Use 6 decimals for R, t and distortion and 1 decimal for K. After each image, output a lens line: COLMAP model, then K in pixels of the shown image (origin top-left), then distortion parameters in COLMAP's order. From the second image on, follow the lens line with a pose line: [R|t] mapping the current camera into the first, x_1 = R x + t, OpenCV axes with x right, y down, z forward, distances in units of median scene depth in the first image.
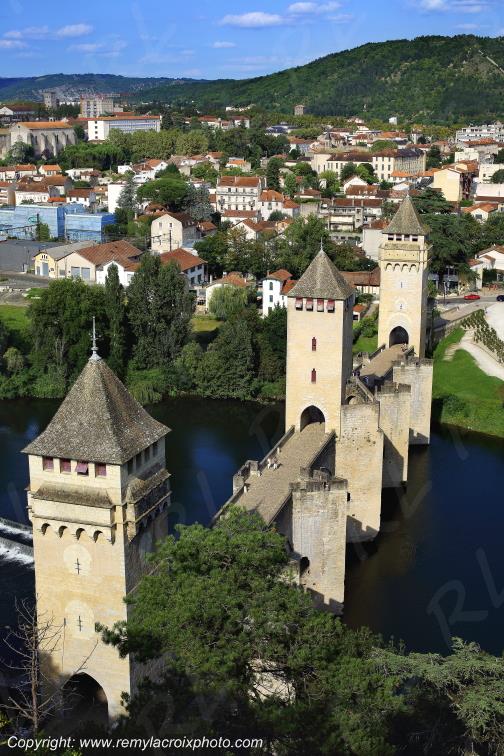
lens RADIAL K [[1066.8, 0, 241.6], [0, 1066.8, 386.4], [0, 0, 1]] dist [-0.009654, 0.000000]
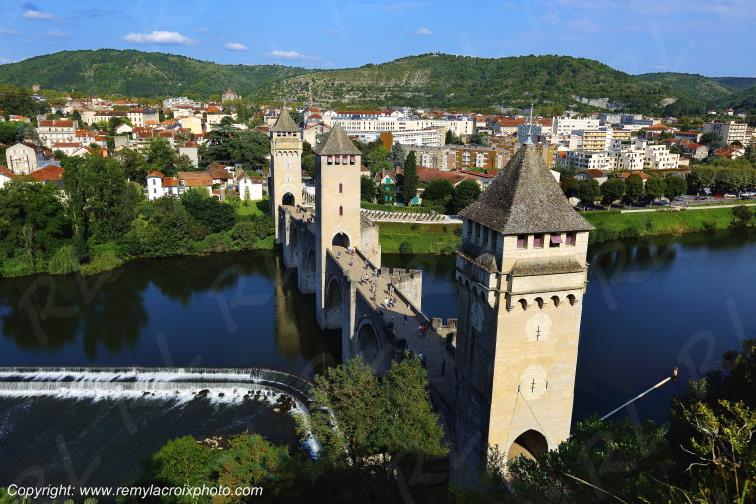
lens RADIAL K [[590.1, 0, 375.3], [0, 590.1, 254.8], [0, 0, 1]] dist [-0.009910, 0.065047]
pose [[0.819590, -0.136162, 0.556535, -0.222922], [0.136773, 0.989764, 0.040736, 0.014655], [-0.556386, 0.042732, 0.829825, 0.211059]]
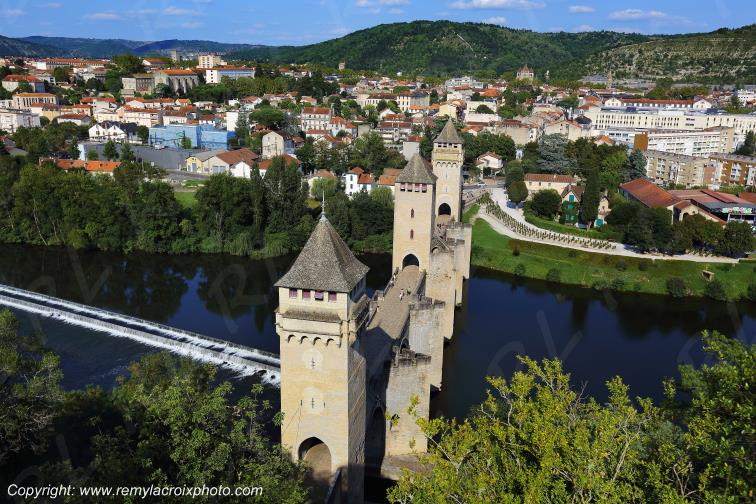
lens RADIAL K [[682.8, 0, 375.7], [0, 682.8, 252.7], [0, 0, 1]] dist [0.011947, 0.107739]
pose [[0.993292, -0.013944, 0.114793, -0.062416], [0.012747, 0.999857, 0.011155, 0.003219], [-0.114932, -0.009617, 0.993327, 0.025504]]
